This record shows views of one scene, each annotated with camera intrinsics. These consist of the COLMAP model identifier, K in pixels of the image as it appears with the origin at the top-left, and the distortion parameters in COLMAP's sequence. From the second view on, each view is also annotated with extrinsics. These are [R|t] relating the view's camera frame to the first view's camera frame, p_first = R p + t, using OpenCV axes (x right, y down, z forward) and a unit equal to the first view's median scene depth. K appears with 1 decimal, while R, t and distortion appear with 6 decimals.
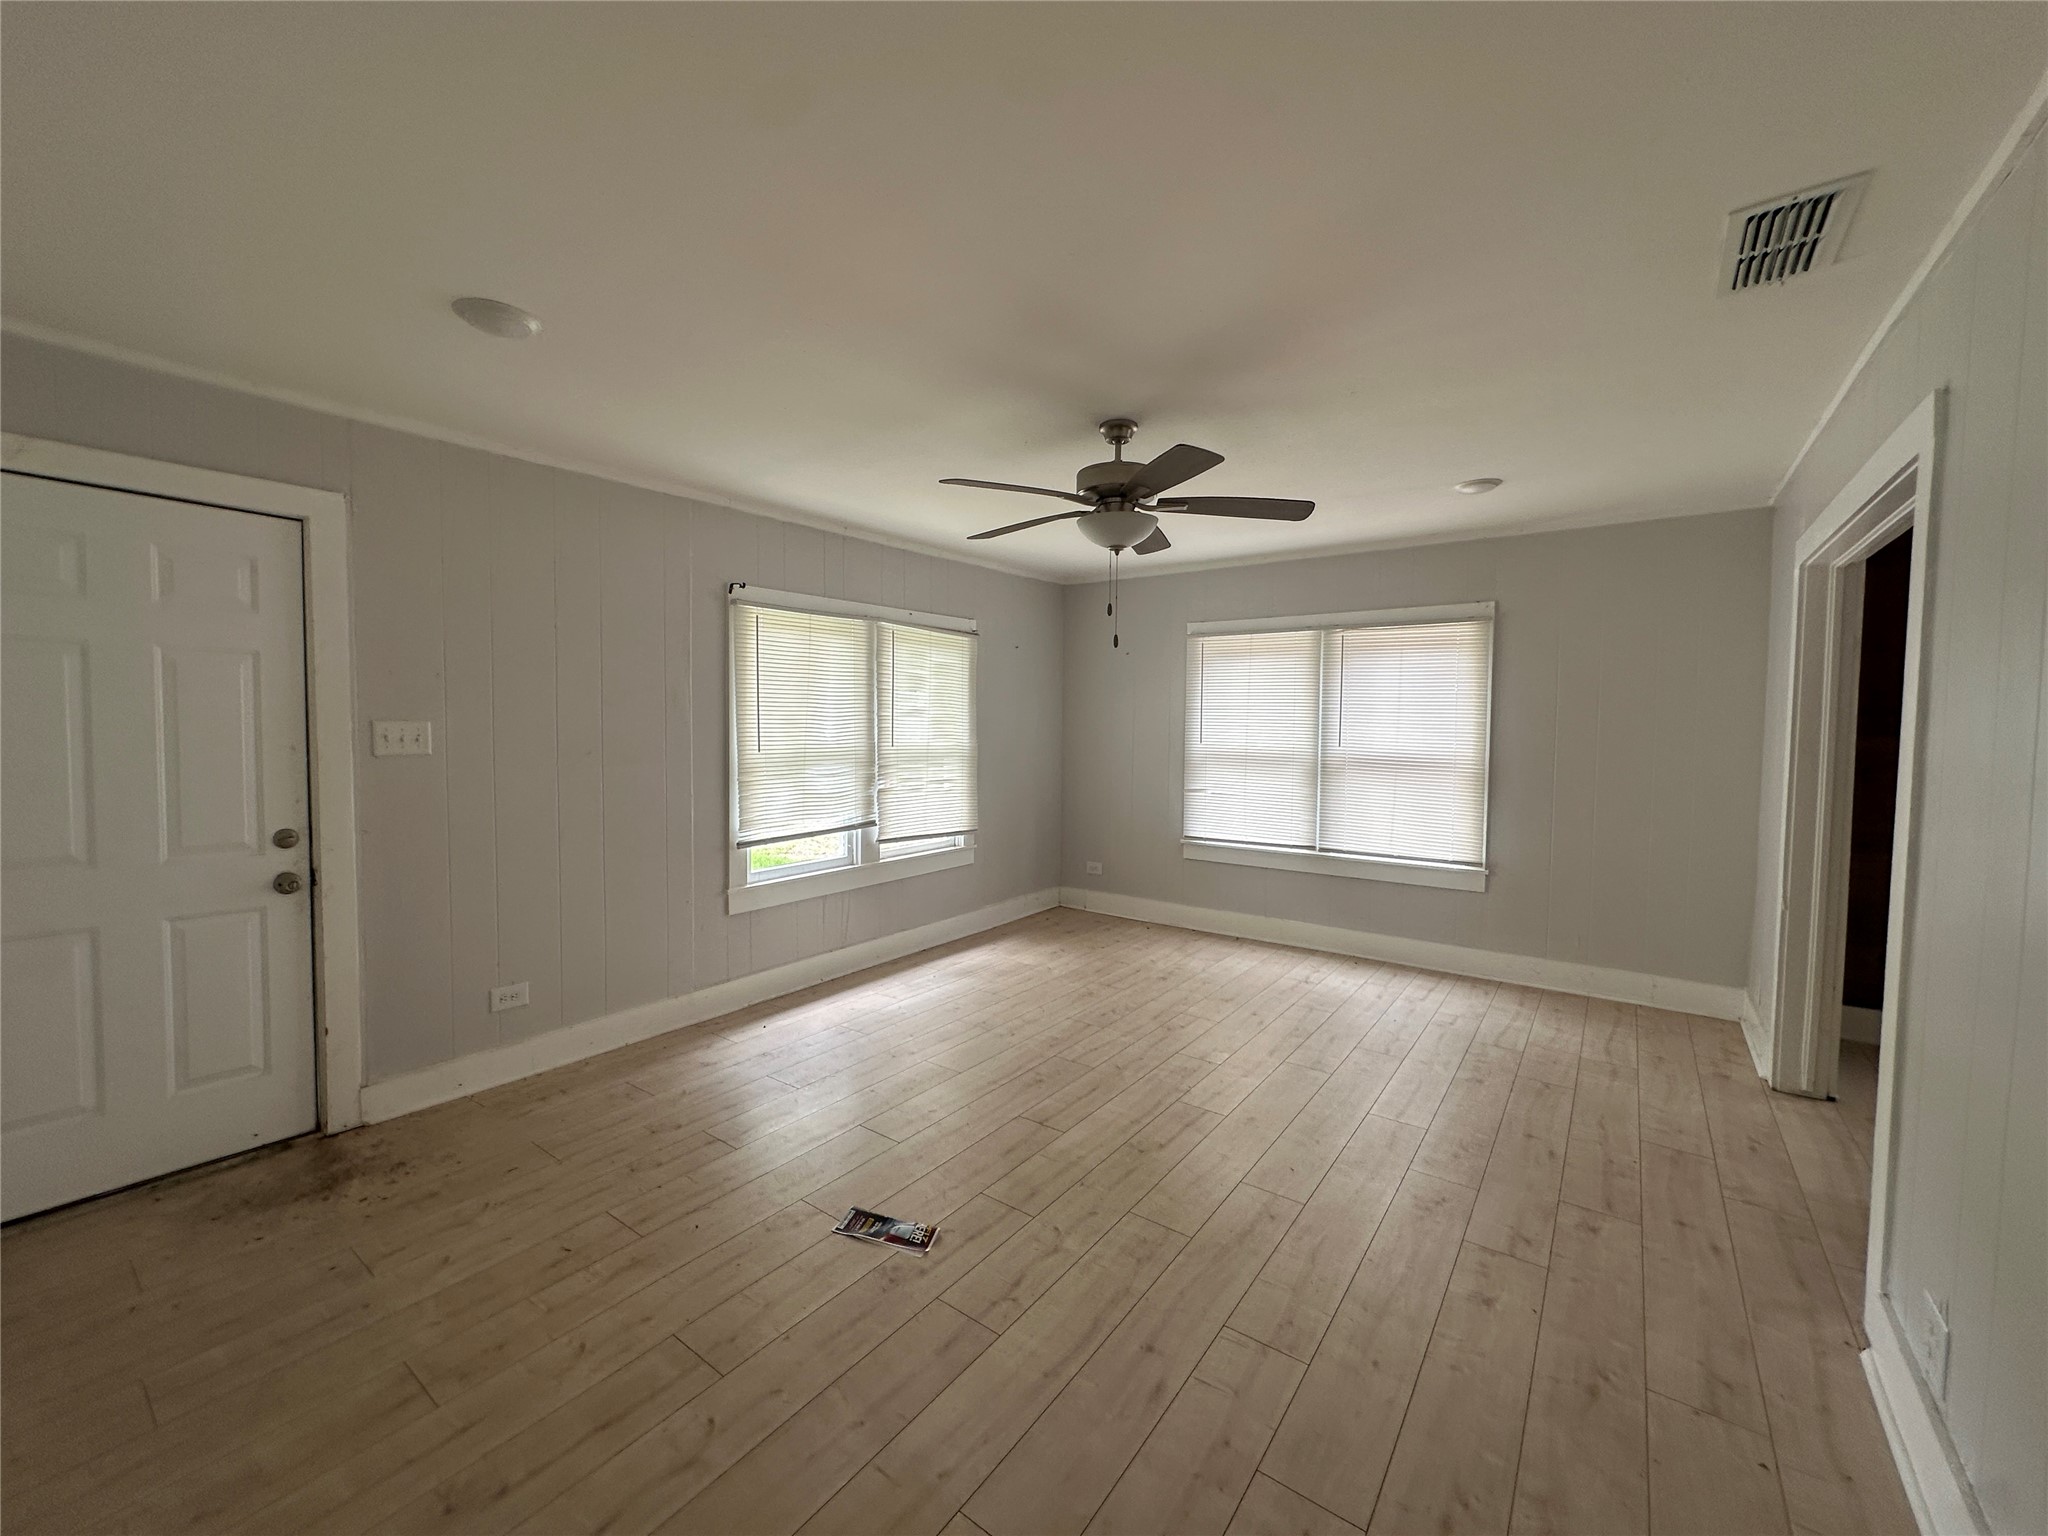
lens RADIAL K [[819.5, 0, 1021.7], [0, 819.5, 768.3], [0, 0, 1]] dist [-0.002957, -0.000132]
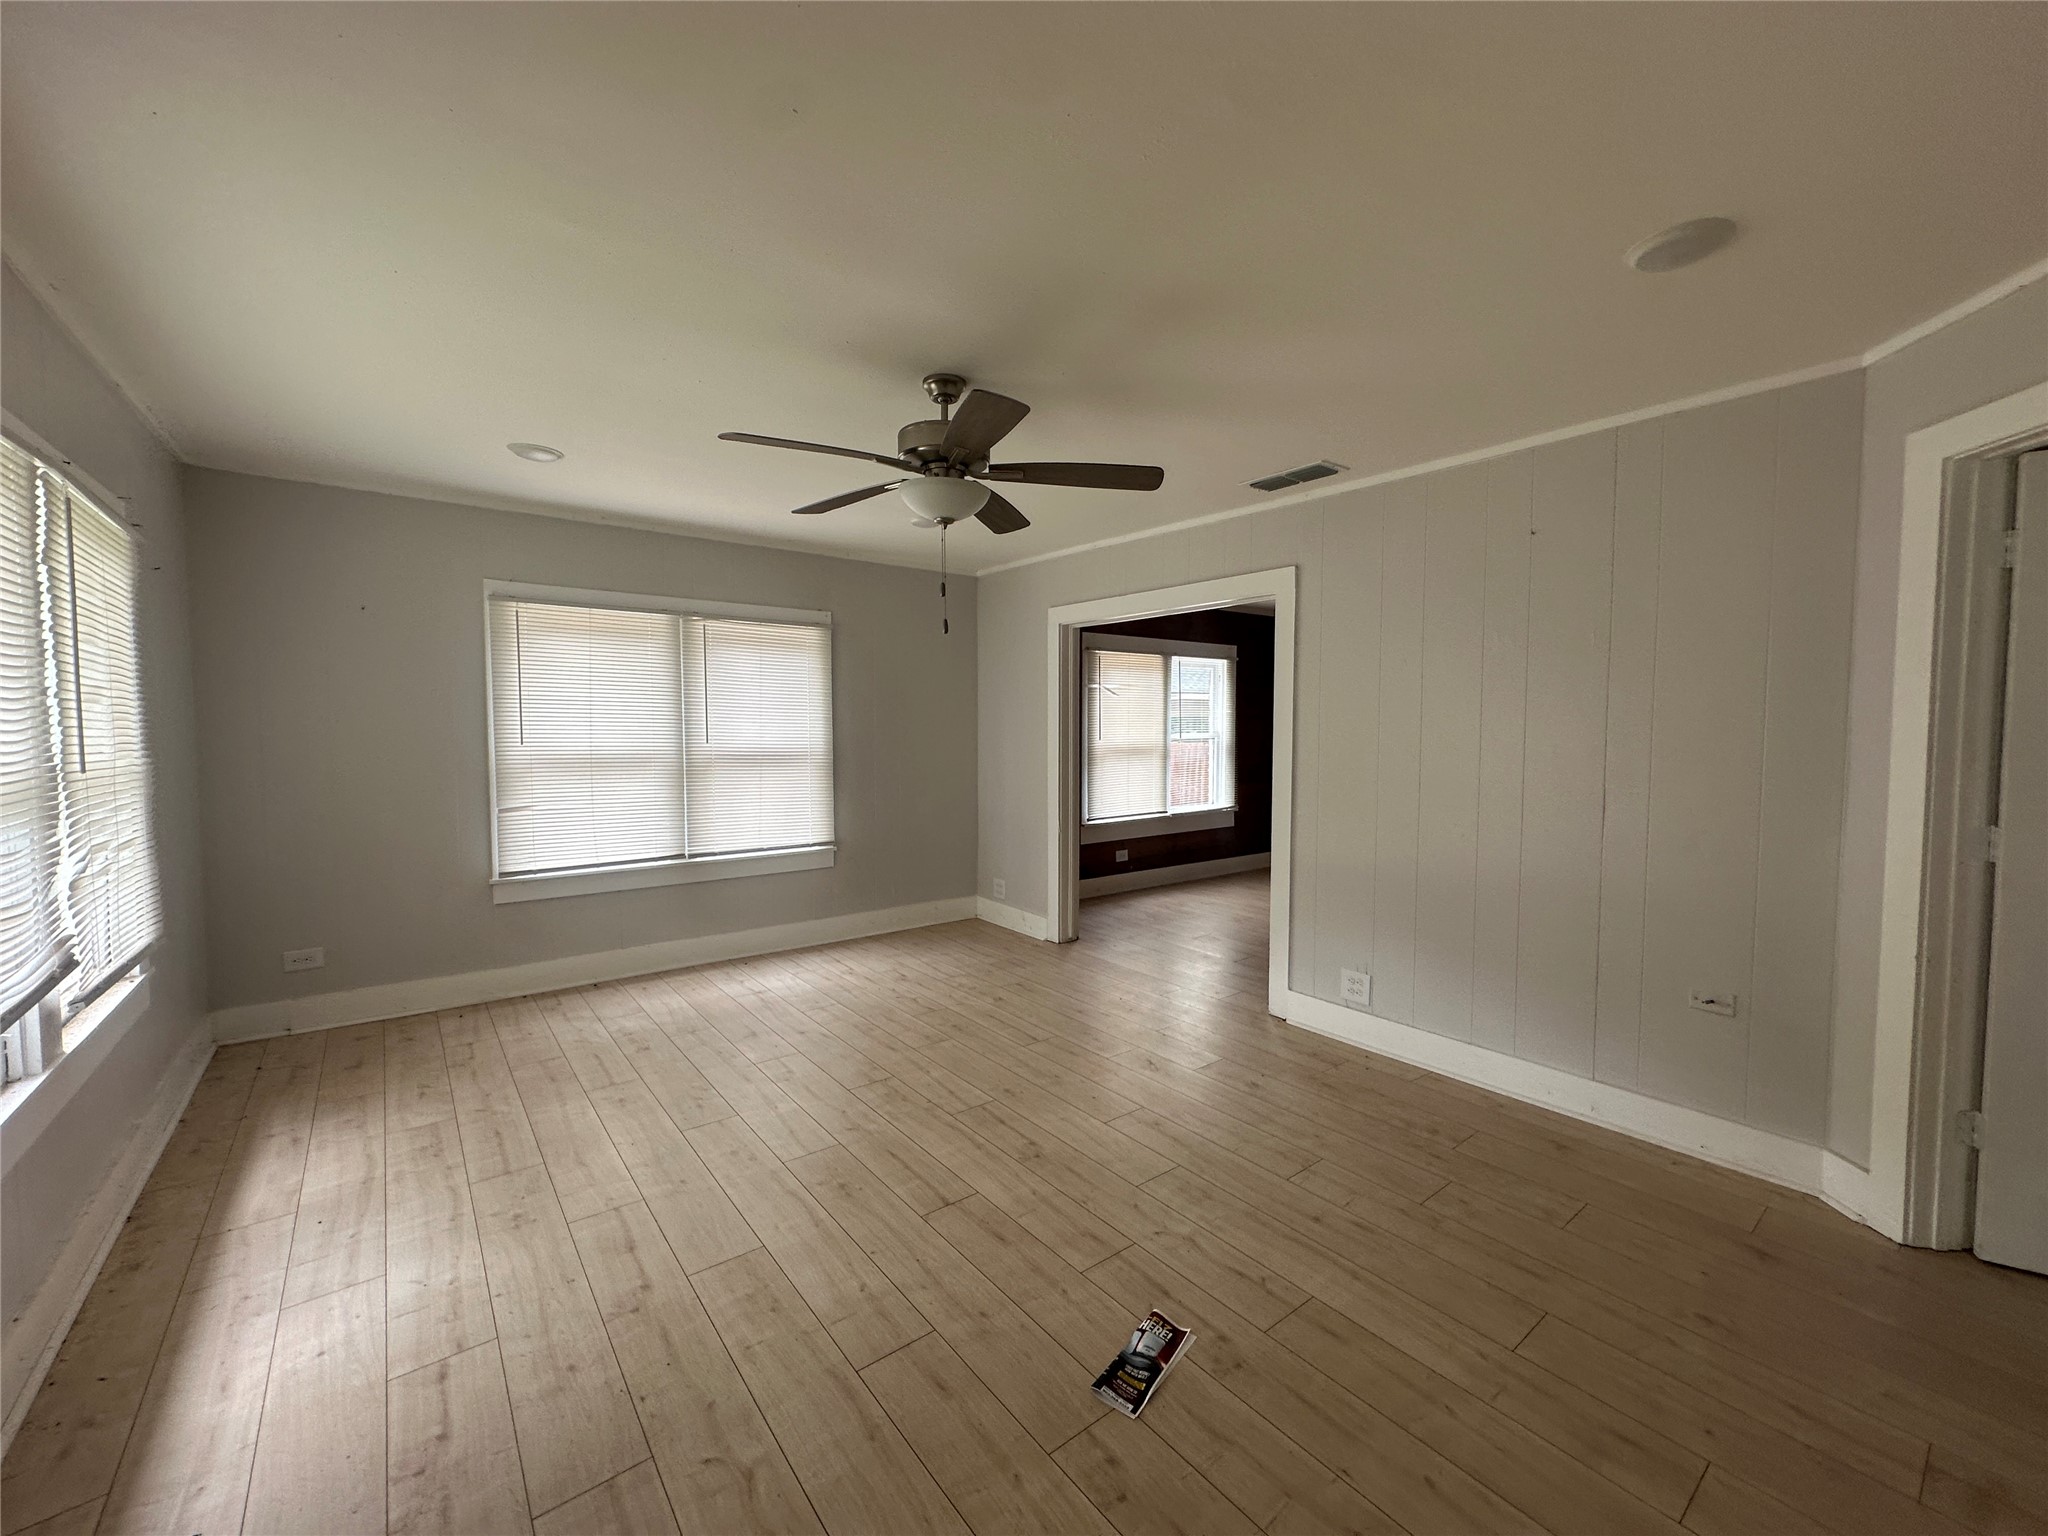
lens RADIAL K [[819.5, 0, 1021.7], [0, 819.5, 768.3], [0, 0, 1]] dist [-0.002957, -0.000132]
pose [[0.258849, -0.058646, 0.964136, -0.449846], [0.051967, 0.997555, 0.046727, -0.024290], [-0.964519, 0.038008, 0.261263, 0.431640]]
